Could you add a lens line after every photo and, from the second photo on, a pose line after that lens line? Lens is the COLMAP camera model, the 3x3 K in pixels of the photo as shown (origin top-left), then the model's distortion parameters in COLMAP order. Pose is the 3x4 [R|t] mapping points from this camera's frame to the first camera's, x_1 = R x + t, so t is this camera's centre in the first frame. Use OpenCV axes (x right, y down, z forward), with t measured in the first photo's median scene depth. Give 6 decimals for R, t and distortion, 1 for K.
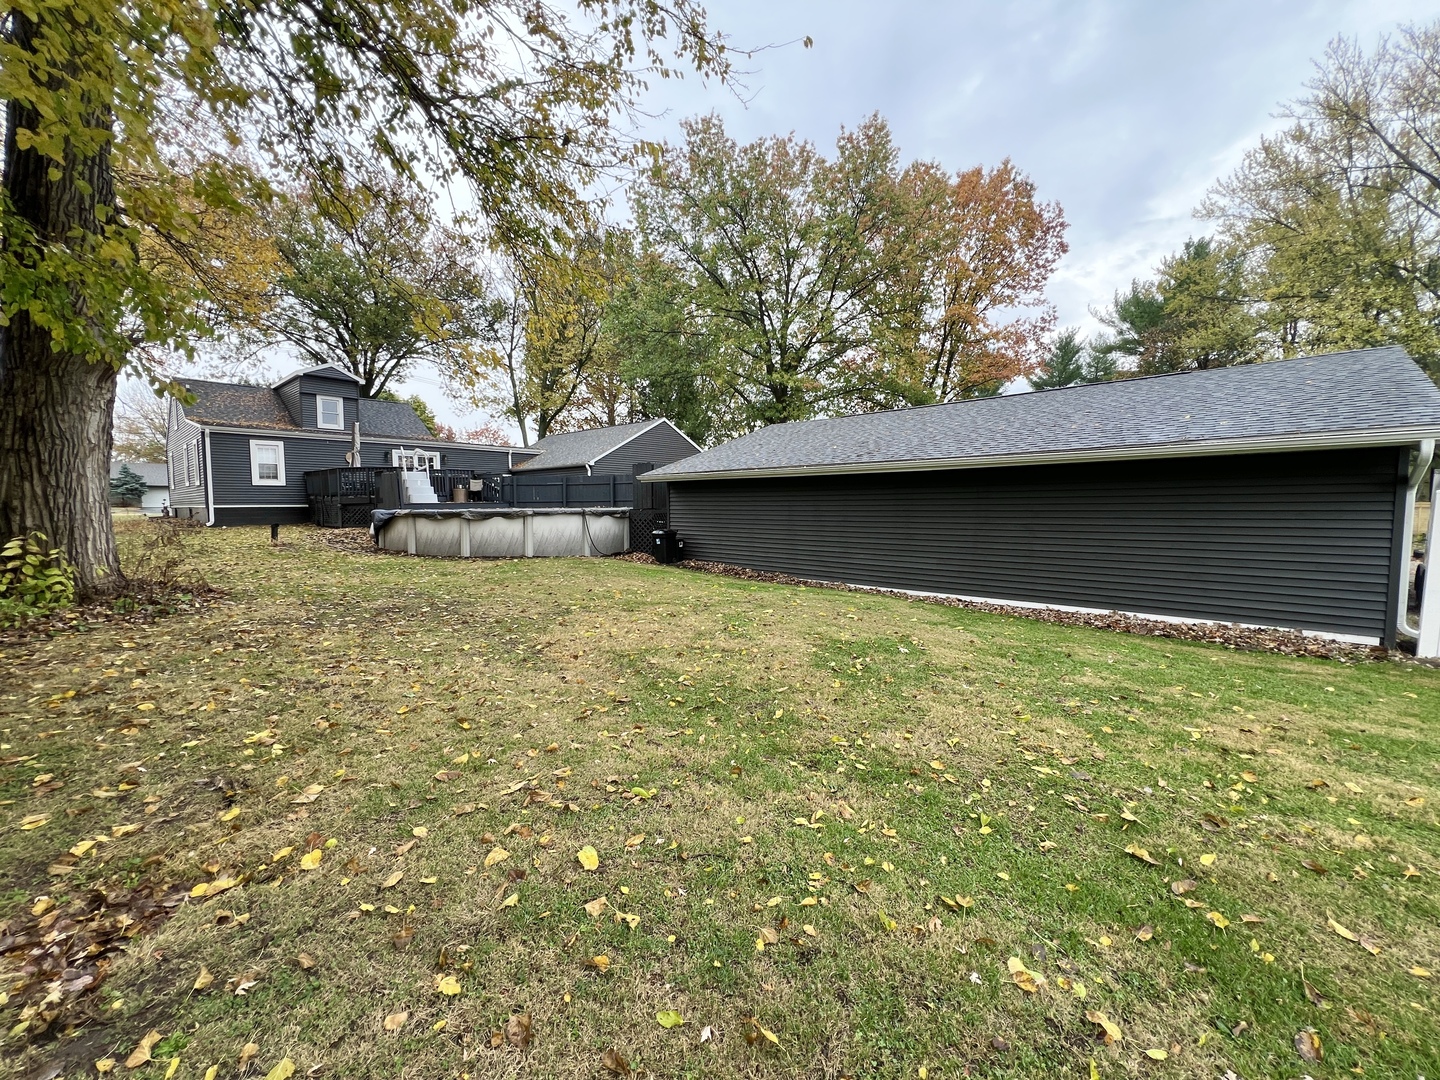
lens RADIAL K [[577.8, 0, 720.7], [0, 577.8, 538.8], [0, 0, 1]] dist [0.000033, -0.000031]
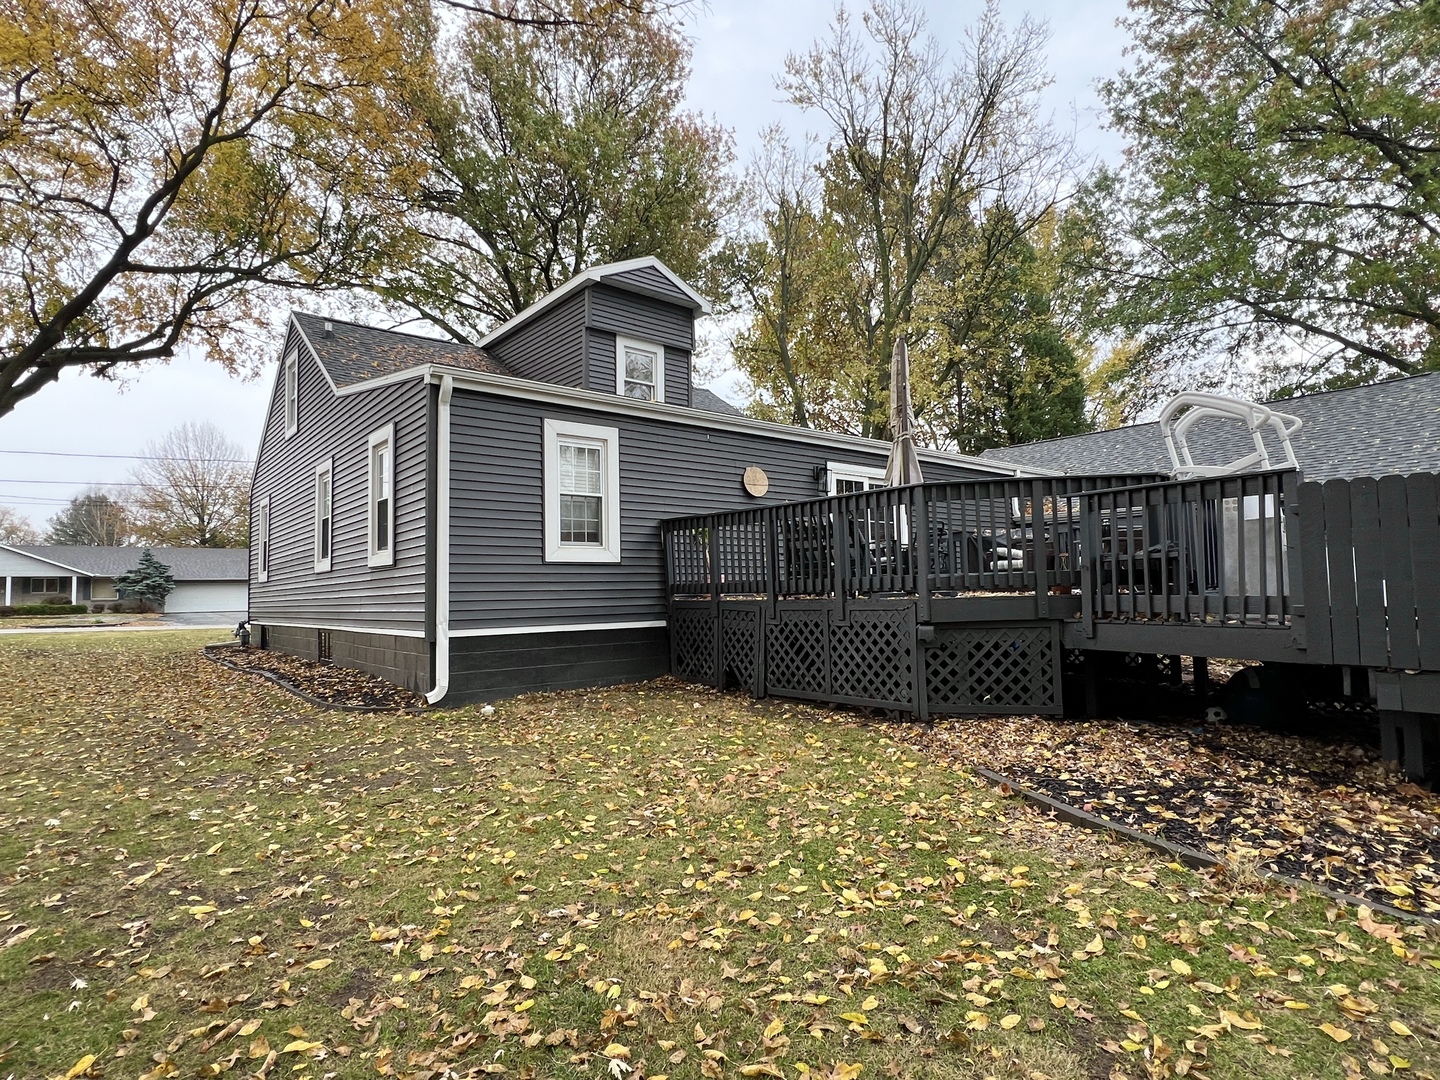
lens RADIAL K [[766.7, 0, 719.5], [0, 766.7, 545.2], [0, 0, 1]] dist [0.001549, 0.000248]
pose [[0.988611, -0.027503, -0.147958, -0.638531], [0.009379, 0.992507, -0.121825, -0.048770], [0.150199, 0.119049, 0.981462, 0.590068]]
